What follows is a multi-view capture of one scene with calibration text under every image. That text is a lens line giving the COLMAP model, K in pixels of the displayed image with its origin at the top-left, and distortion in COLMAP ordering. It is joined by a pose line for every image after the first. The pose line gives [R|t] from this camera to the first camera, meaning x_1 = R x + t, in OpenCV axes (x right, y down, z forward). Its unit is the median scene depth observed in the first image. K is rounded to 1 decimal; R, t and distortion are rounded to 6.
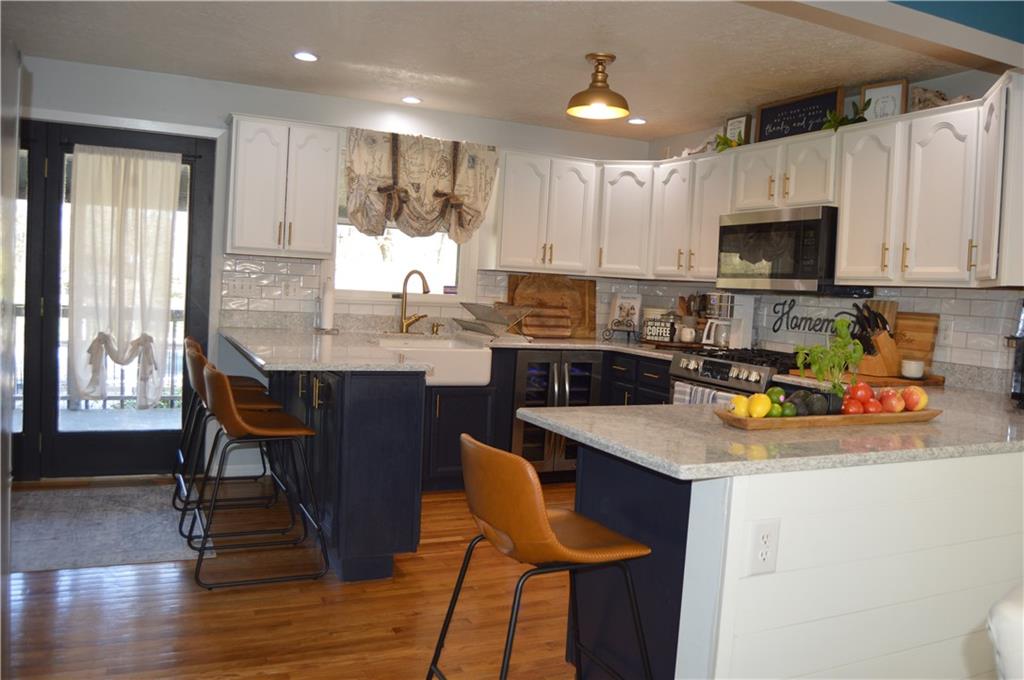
lens RADIAL K [[811.2, 0, 515.6], [0, 811.2, 340.7], [0, 0, 1]] dist [-0.086844, 0.004565]
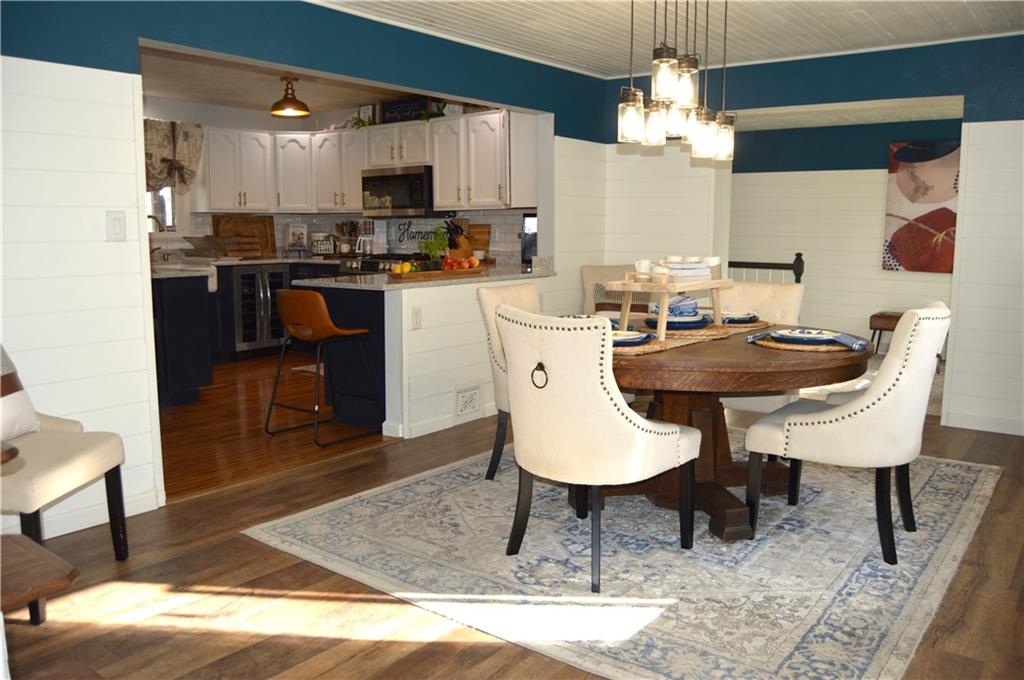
lens RADIAL K [[811.2, 0, 515.6], [0, 811.2, 340.7], [0, 0, 1]] dist [-0.086844, 0.004565]
pose [[0.887370, -0.114197, 0.446691, -0.211637], [0.075279, 0.991725, 0.103990, 0.032933], [-0.454870, -0.058651, 0.888624, -0.535515]]
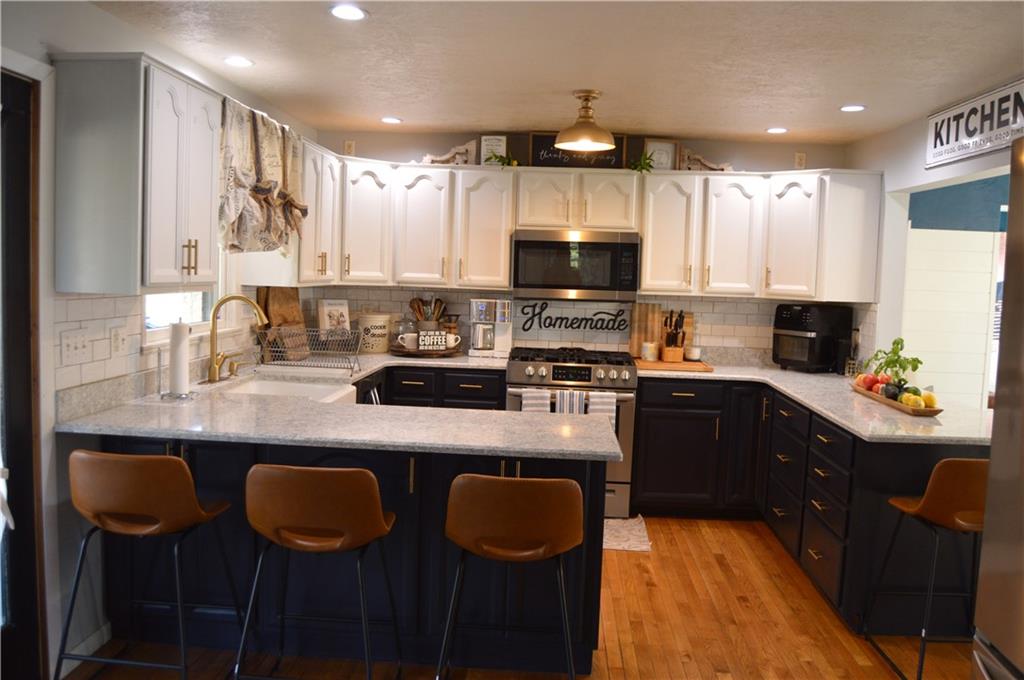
lens RADIAL K [[811.2, 0, 515.6], [0, 811.2, 340.7], [0, 0, 1]] dist [-0.086844, 0.004565]
pose [[0.471074, -0.111235, 0.875052, -0.680323], [0.050995, 0.993792, 0.098876, -0.109573], [-0.880618, -0.001955, 0.473822, 0.457542]]
